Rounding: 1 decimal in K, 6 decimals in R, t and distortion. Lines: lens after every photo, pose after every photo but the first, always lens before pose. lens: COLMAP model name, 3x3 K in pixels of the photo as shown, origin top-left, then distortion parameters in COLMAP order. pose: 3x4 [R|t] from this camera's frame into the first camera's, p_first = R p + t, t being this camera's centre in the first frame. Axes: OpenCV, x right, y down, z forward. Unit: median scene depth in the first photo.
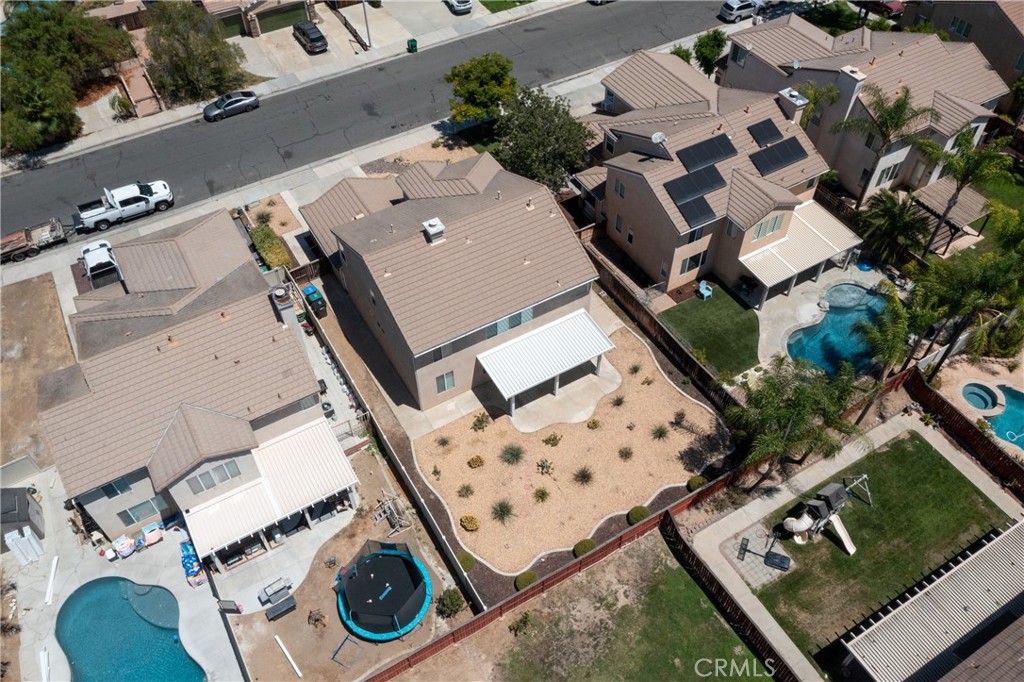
lens RADIAL K [[820.4, 0, 511.8], [0, 820.4, 341.8], [0, 0, 1]] dist [-0.023851, 0.013965]
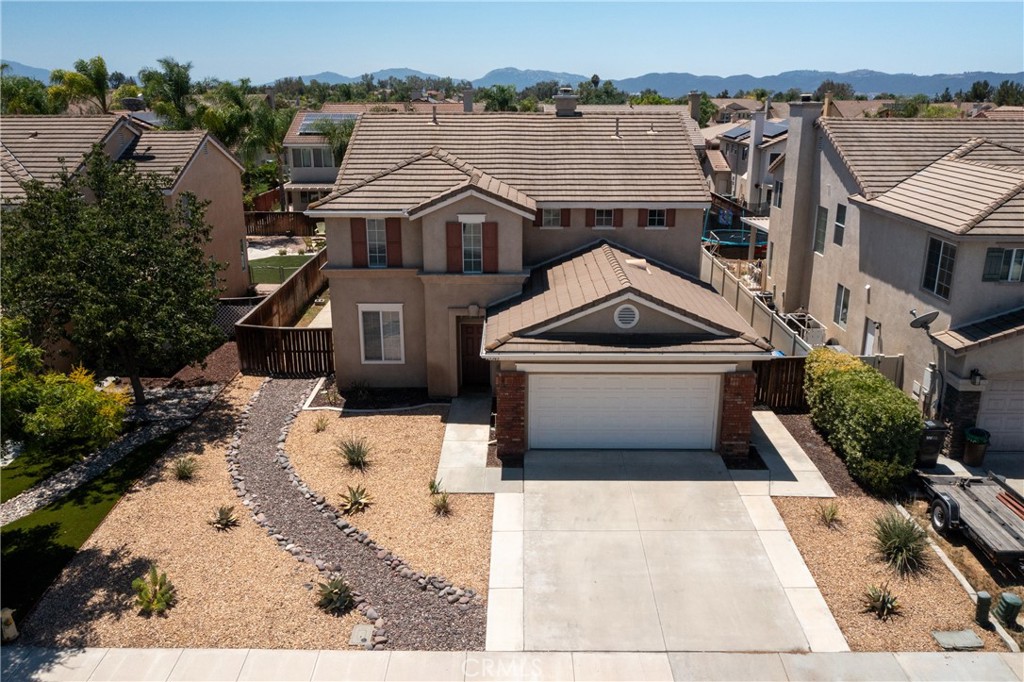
lens RADIAL K [[820.4, 0, 511.9], [0, 820.4, 342.0], [0, 0, 1]] dist [-0.023851, 0.013965]
pose [[-0.858690, -0.148554, 0.490494, -0.406985], [0.387091, 0.439238, 0.810697, -0.604011], [-0.335876, 0.886003, -0.319665, 1.384659]]
